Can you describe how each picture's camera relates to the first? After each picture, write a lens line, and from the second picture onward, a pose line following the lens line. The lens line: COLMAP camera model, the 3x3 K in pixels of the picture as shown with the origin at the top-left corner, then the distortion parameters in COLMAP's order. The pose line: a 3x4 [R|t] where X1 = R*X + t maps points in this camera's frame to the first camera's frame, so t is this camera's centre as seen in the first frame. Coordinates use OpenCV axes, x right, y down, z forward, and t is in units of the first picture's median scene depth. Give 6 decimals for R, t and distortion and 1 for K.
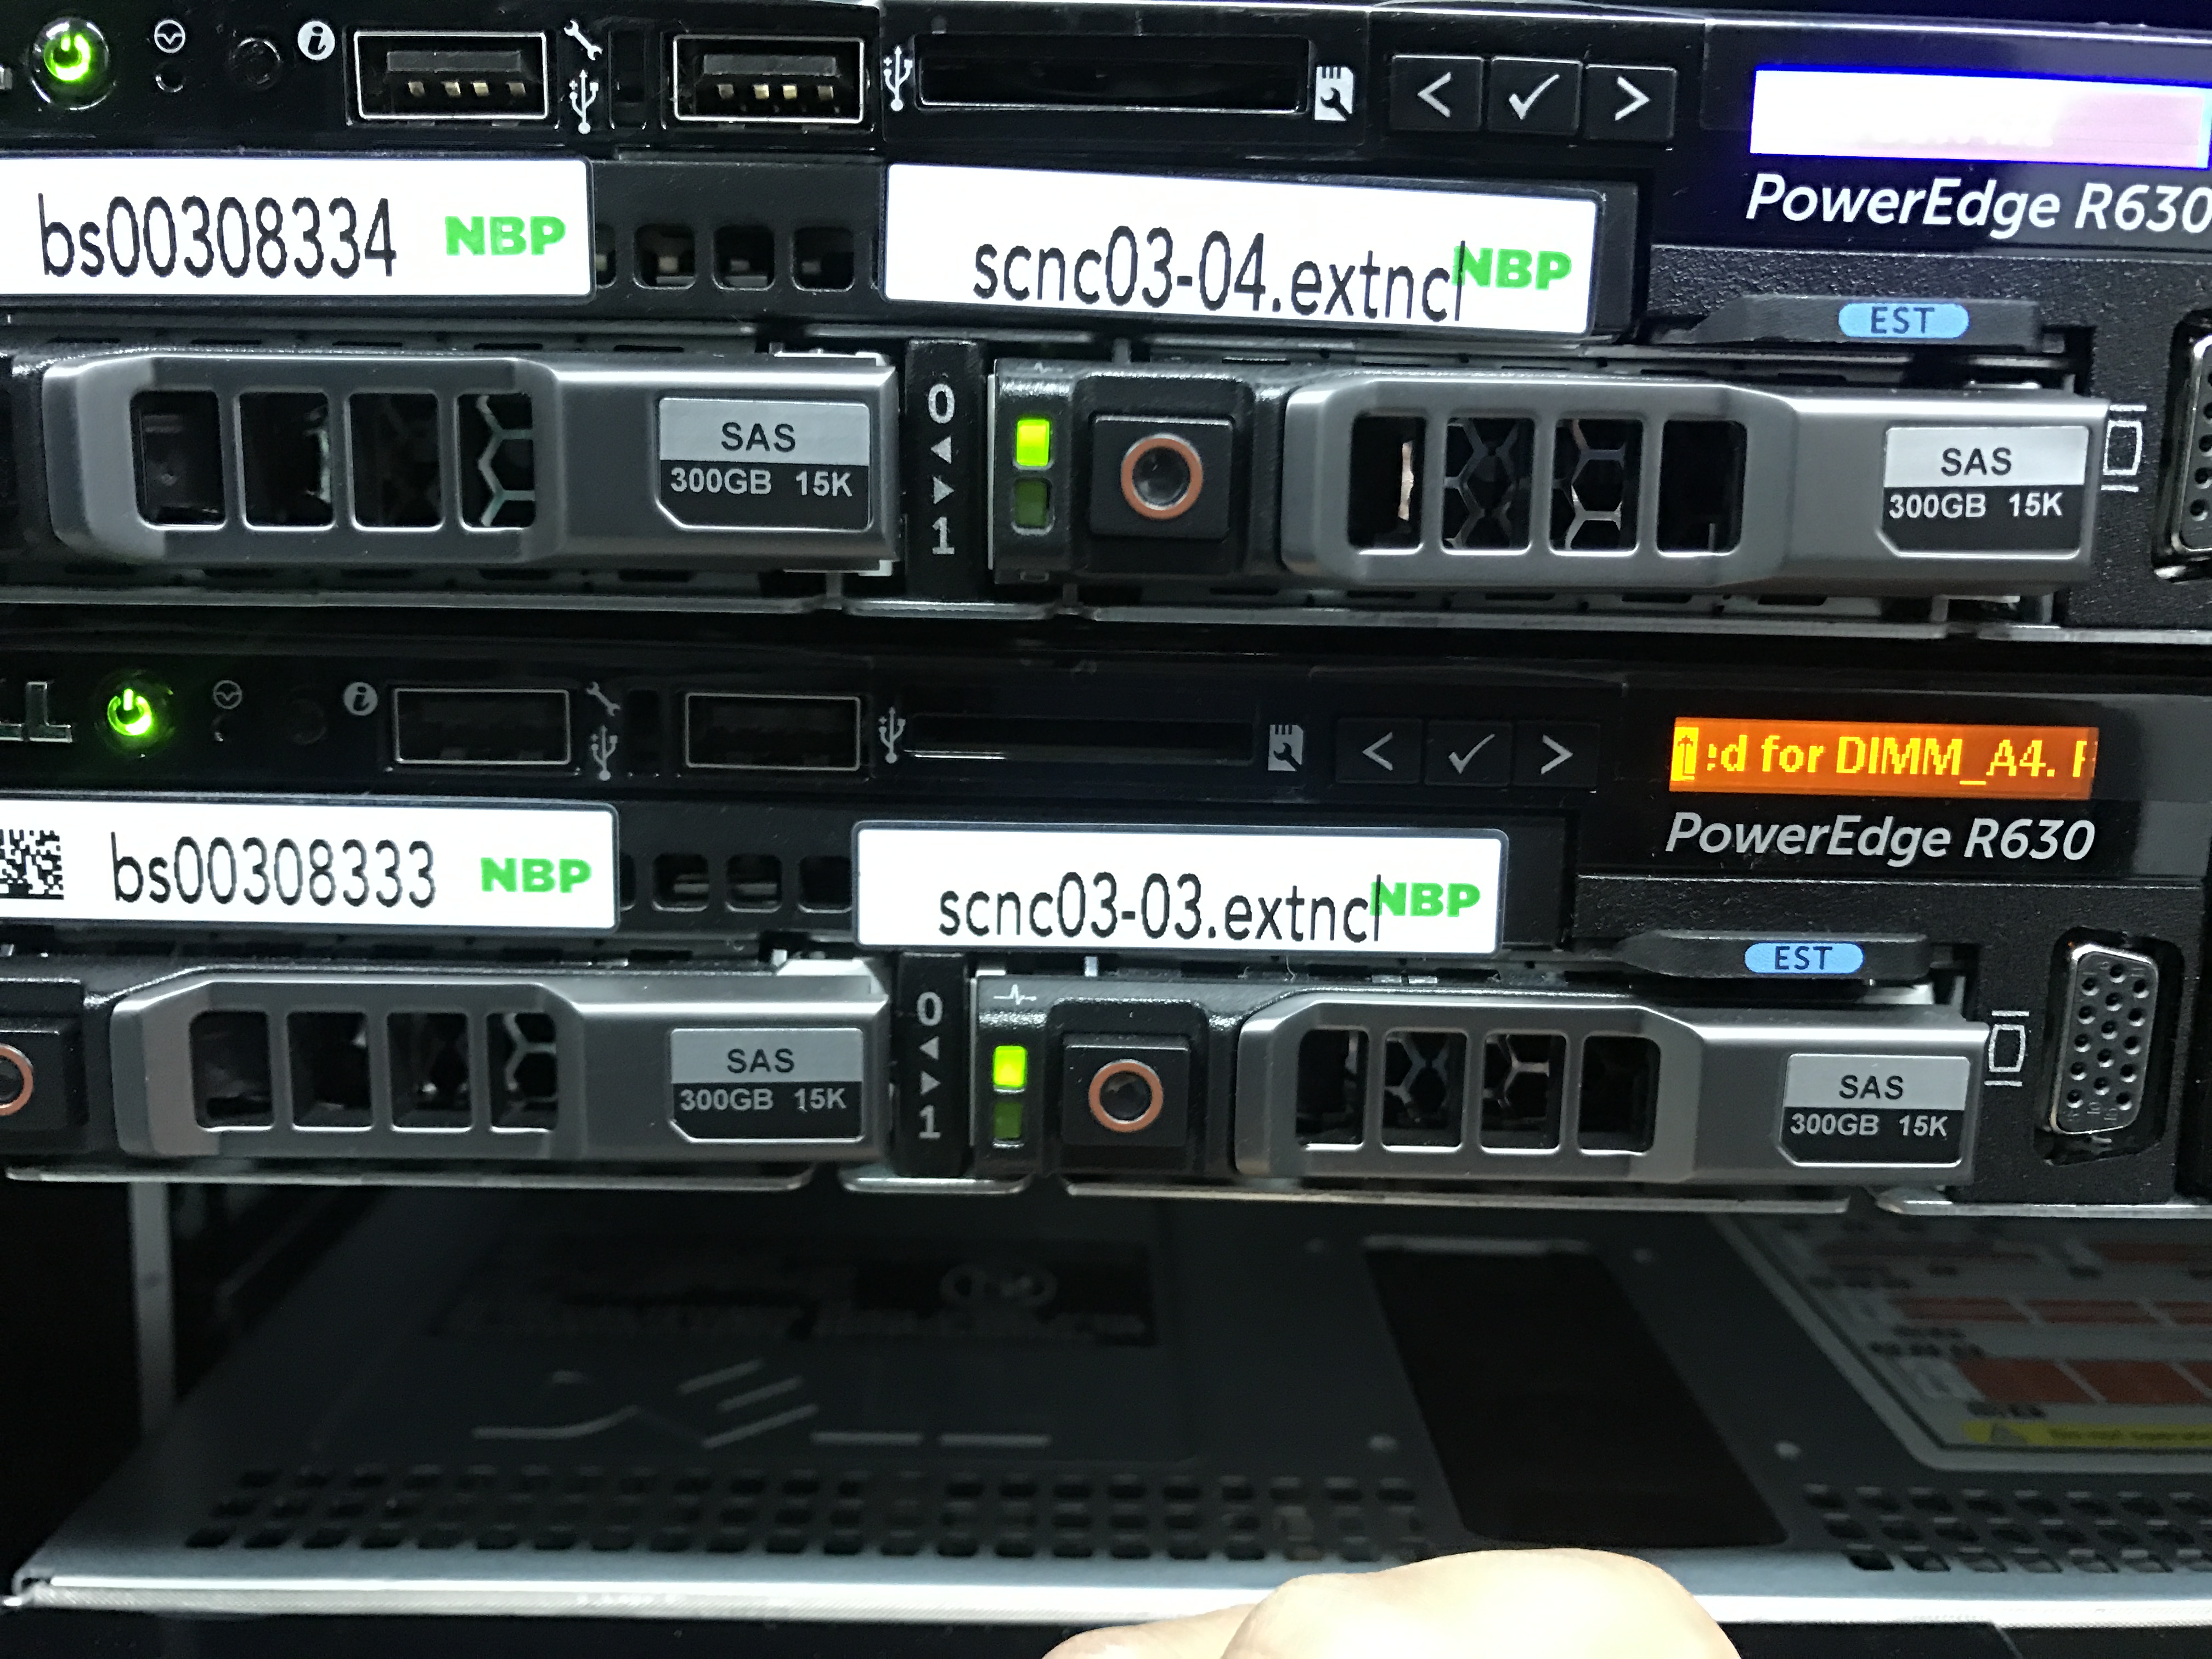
lens RADIAL K [[1845.6, 0, 1113.2], [0, 1845.6, 839.1], [0, 0, 1]] dist [0.018478, -0.005926]
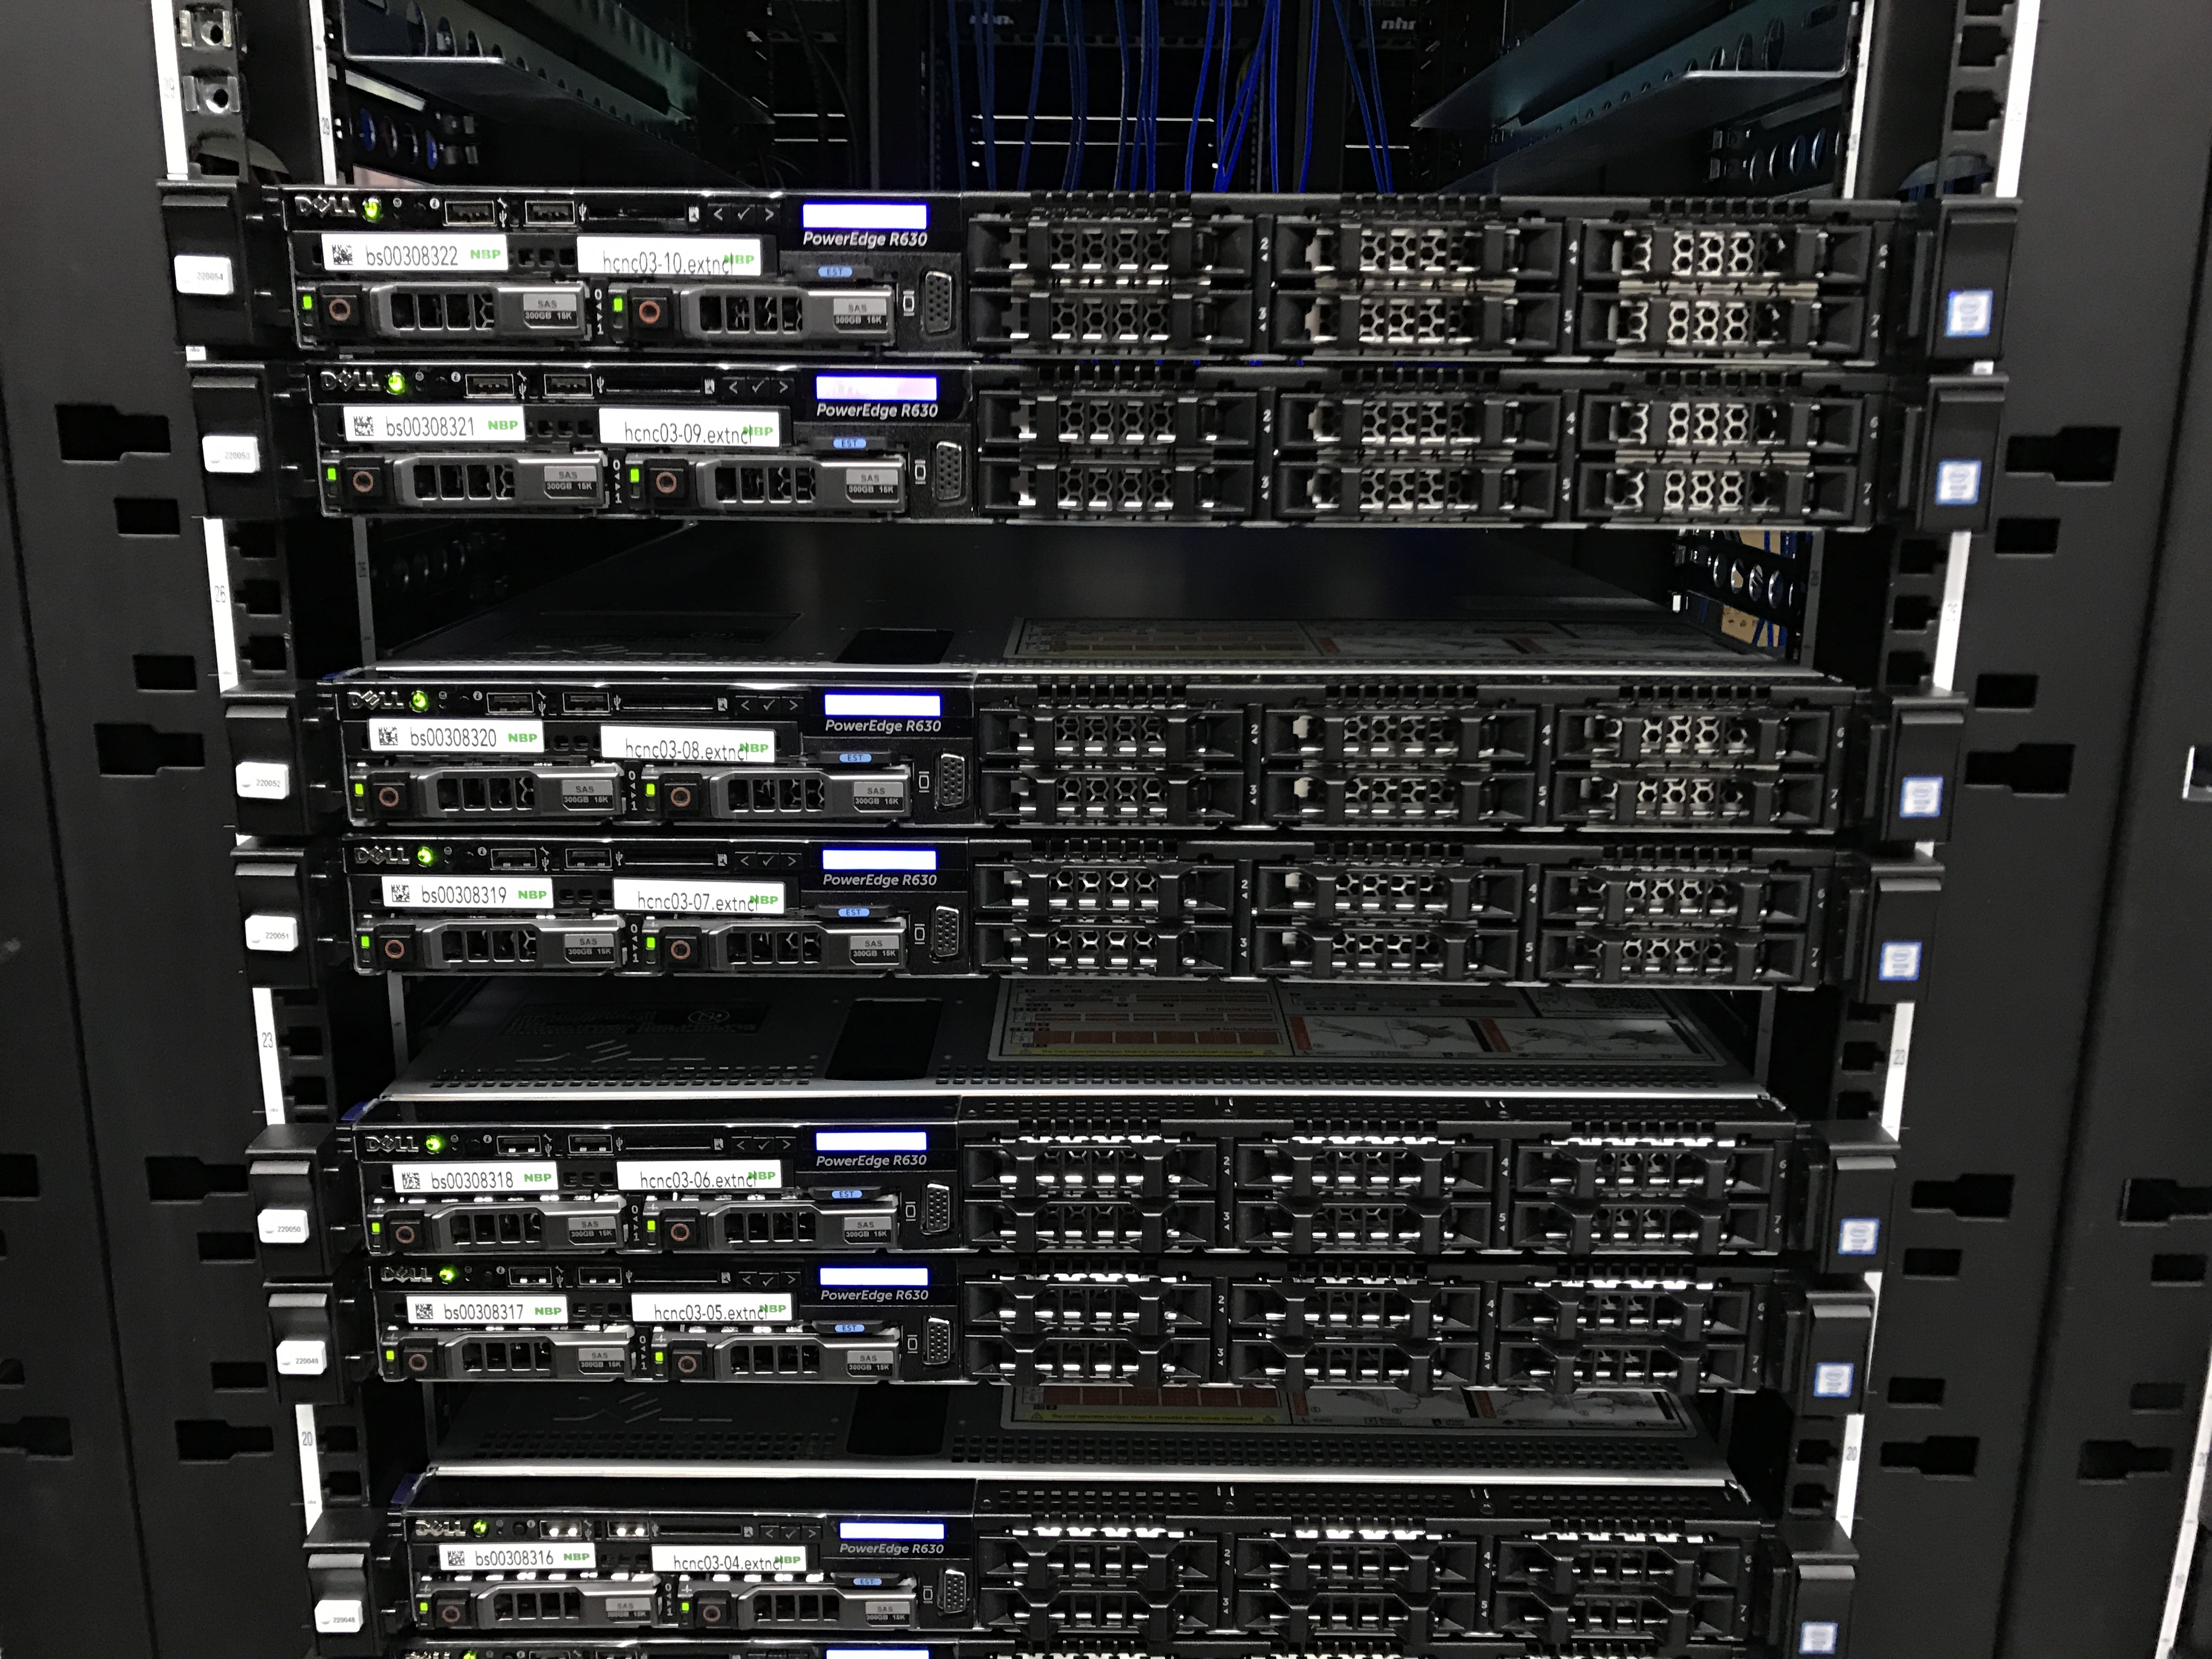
lens RADIAL K [[1845.6, 0, 1082.5], [0, 1845.6, 798.7], [0, 0, 1]] dist [0.018478, -0.005926]
pose [[0.999768, -0.014482, -0.015937, 0.911653], [0.015681, 0.996840, 0.077869, -0.466260], [0.014759, -0.078101, 0.996836, -2.828020]]
